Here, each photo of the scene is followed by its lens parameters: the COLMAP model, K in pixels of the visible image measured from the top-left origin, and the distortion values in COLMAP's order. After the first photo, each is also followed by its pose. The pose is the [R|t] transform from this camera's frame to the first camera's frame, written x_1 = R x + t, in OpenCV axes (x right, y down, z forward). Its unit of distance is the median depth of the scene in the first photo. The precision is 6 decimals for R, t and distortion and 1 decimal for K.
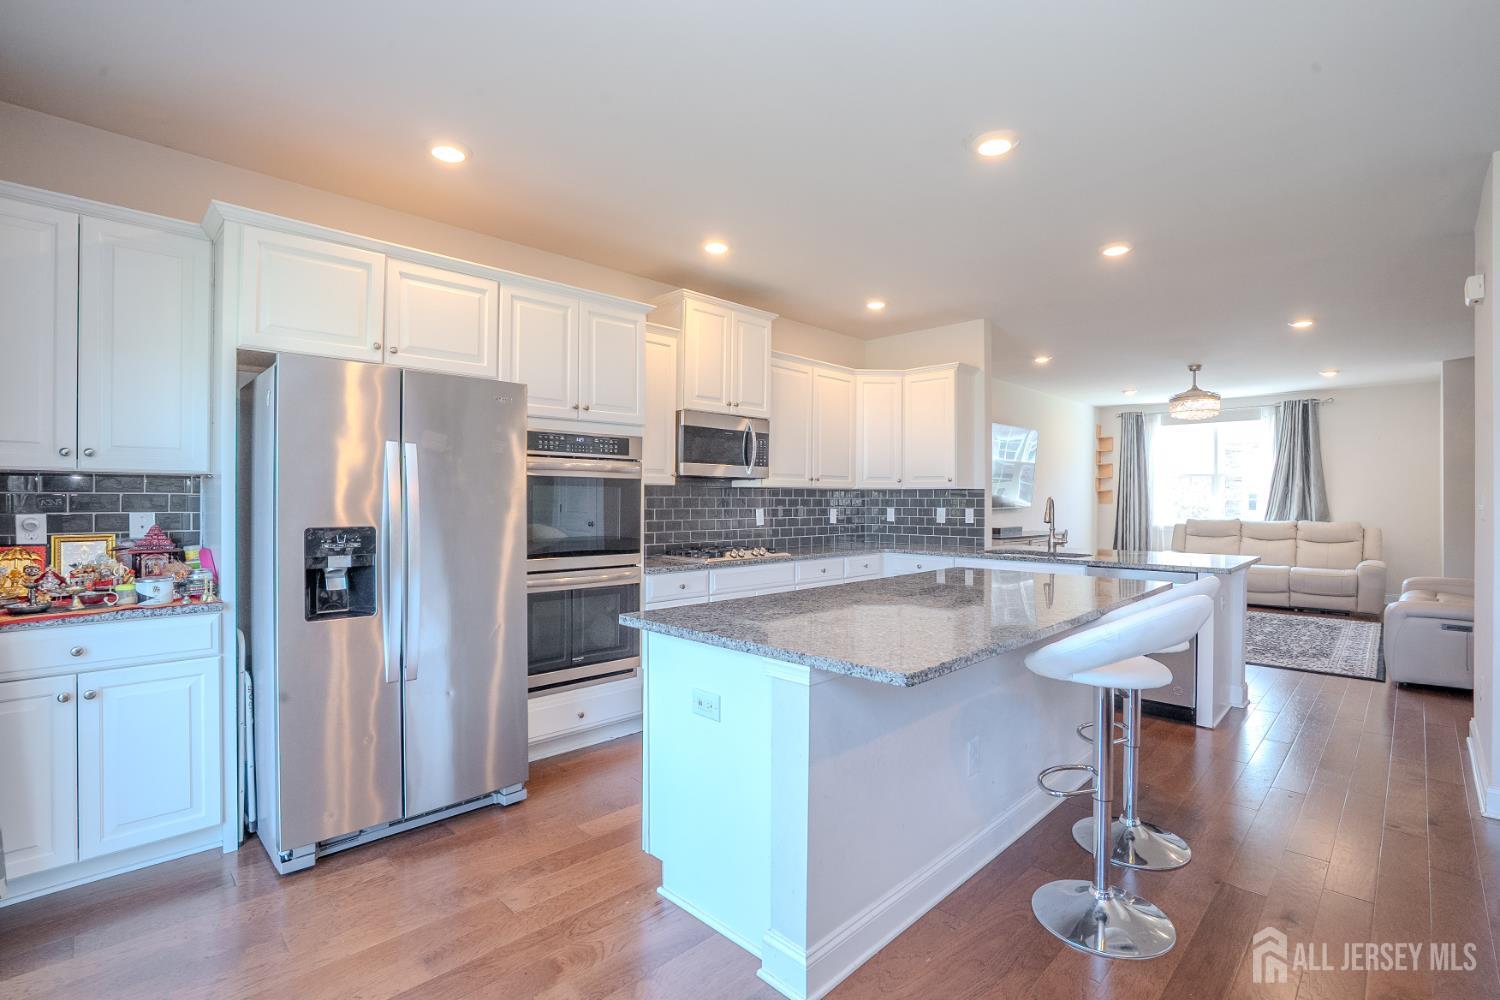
lens RADIAL K [[686.8, 0, 750.0], [0, 686.8, 500.0], [0, 0, 1]] dist [-0.056081, 0.021480]
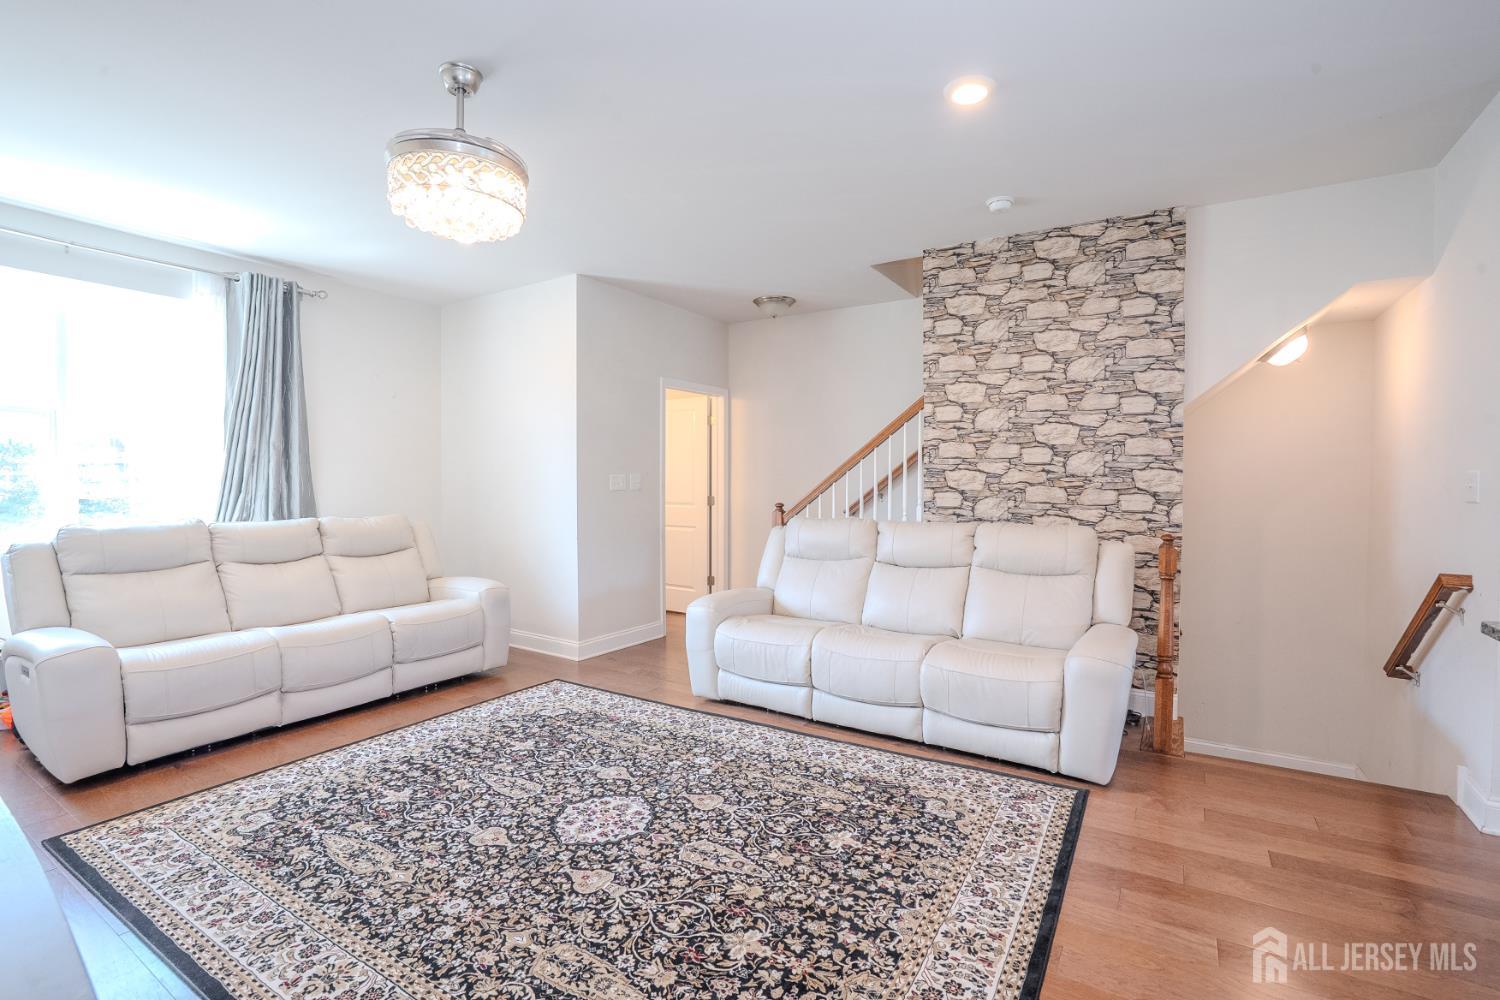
lens RADIAL K [[689.7, 0, 750.0], [0, 689.7, 500.0], [0, 0, 1]] dist [-0.071674, 0.032008]
pose [[-0.223312, -0.030004, 0.974285, 0.307859], [-0.002942, 0.999542, 0.030108, 0.001963], [-0.974743, 0.003857, -0.223298, 0.958162]]
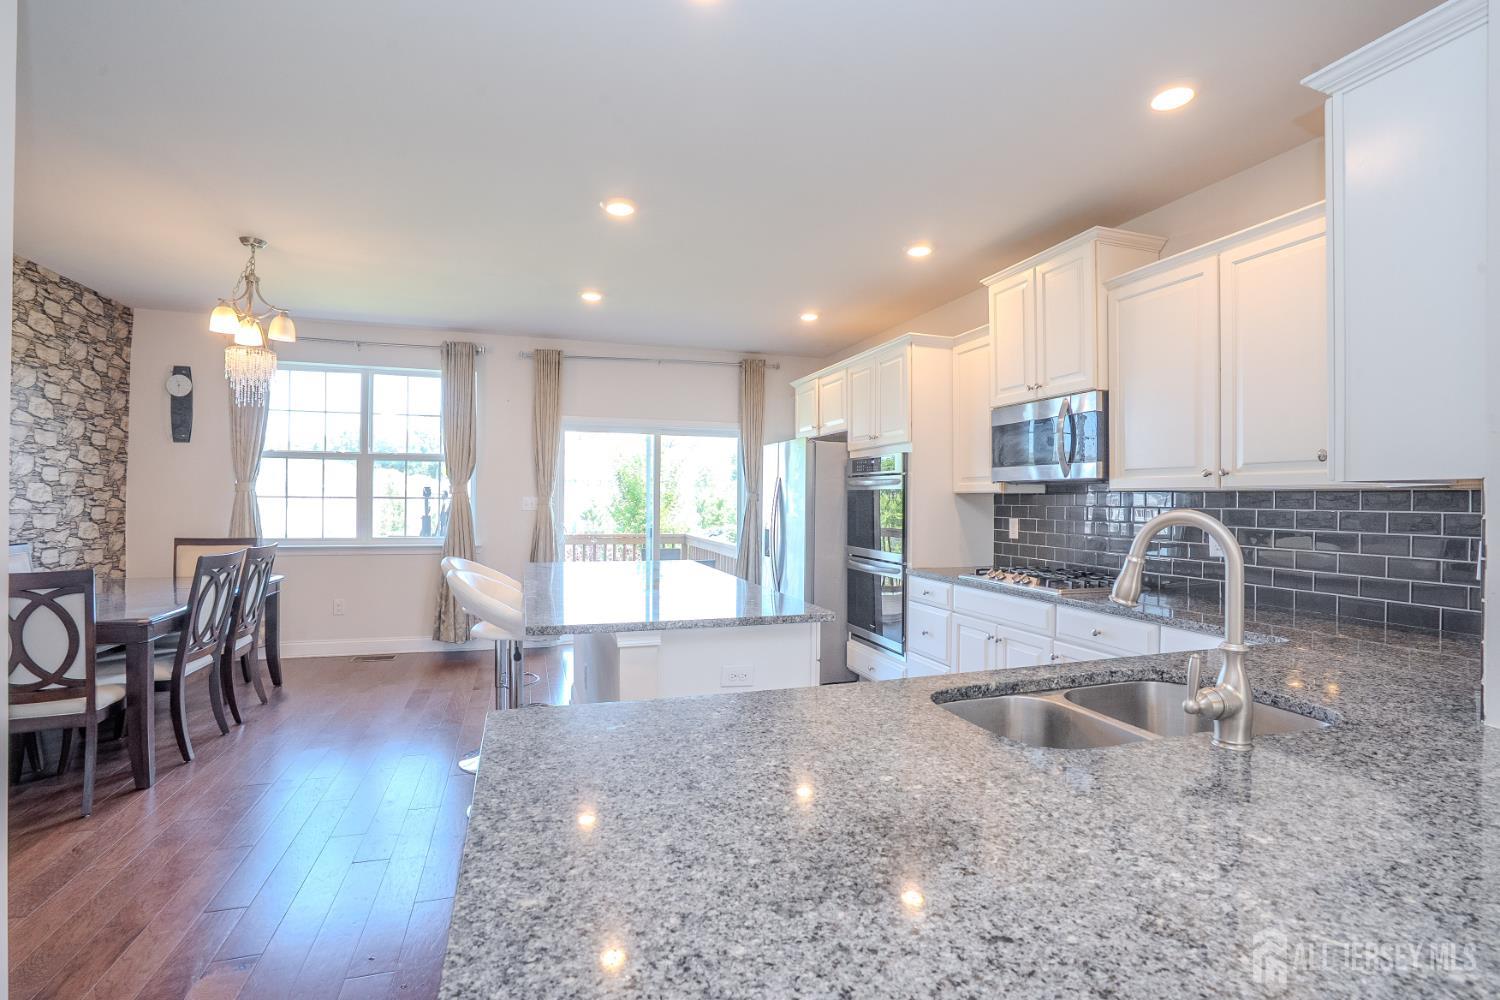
lens RADIAL K [[686.8, 0, 750.0], [0, 686.8, 500.0], [0, 0, 1]] dist [-0.056081, 0.021480]
pose [[-0.450286, -0.006044, -0.892864, 0.512396], [-0.010359, 0.999945, -0.001544, -0.004118], [0.892824, 0.008553, -0.450324, 0.675924]]
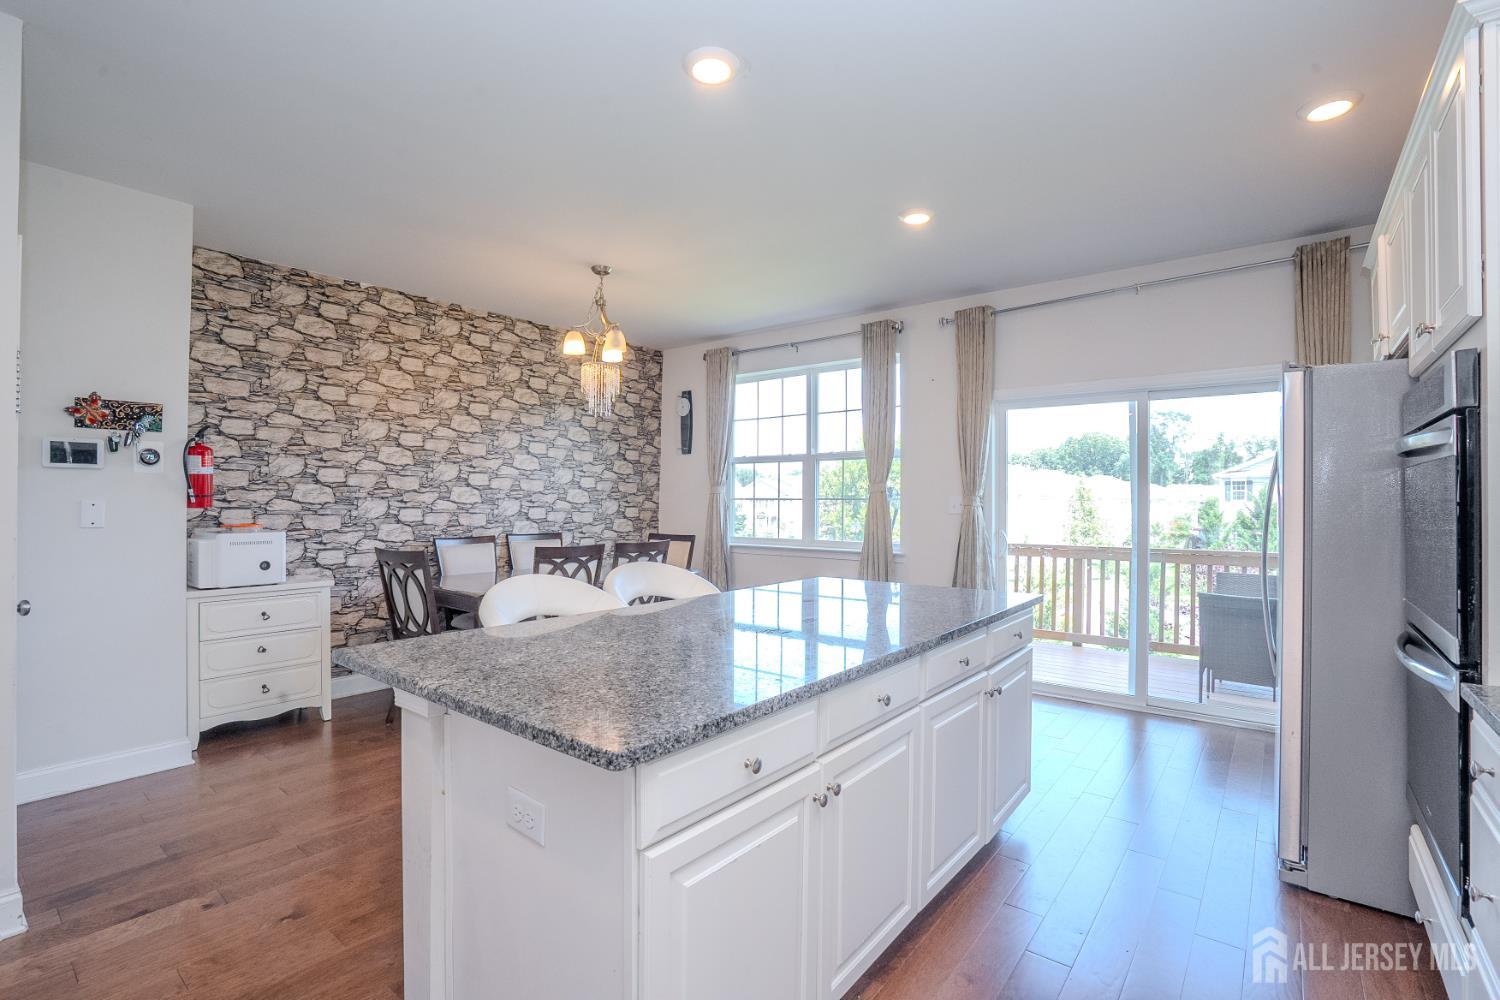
lens RADIAL K [[689.7, 0, 750.0], [0, 689.7, 500.0], [0, 0, 1]] dist [-0.071674, 0.032008]
pose [[-0.992467, -0.005456, -0.122390, 0.163564], [-0.005140, 0.999983, -0.002899, 0.000714], [0.122404, -0.002248, -0.992478, 0.701563]]
